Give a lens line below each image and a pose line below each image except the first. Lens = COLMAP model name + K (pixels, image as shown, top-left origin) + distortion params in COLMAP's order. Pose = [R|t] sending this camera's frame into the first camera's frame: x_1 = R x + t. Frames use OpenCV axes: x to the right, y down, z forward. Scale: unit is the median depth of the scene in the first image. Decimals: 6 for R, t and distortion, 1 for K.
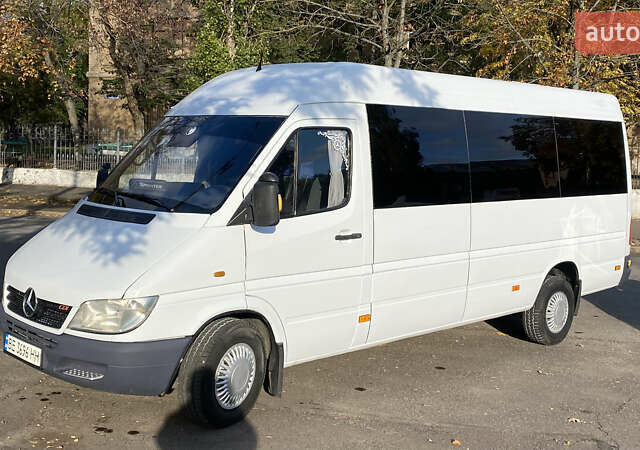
lens RADIAL K [[787.3, 0, 321.5], [0, 787.3, 187.3], [0, 0, 1]] dist [0.183347, -0.617979]
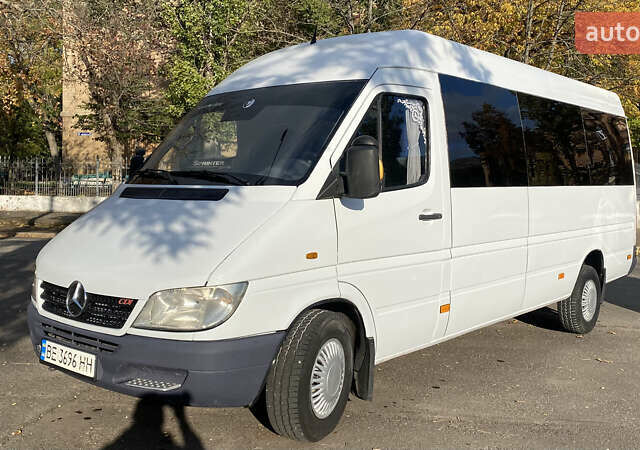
lens RADIAL K [[671.1, 0, 337.3], [0, 671.1, 181.2], [0, 0, 1]] dist [0.120434, -0.370104]
pose [[0.993382, -0.018226, 0.113401, -0.157550], [0.024260, 0.998350, -0.052054, 0.059284], [-0.112265, 0.054460, 0.992185, 0.246808]]
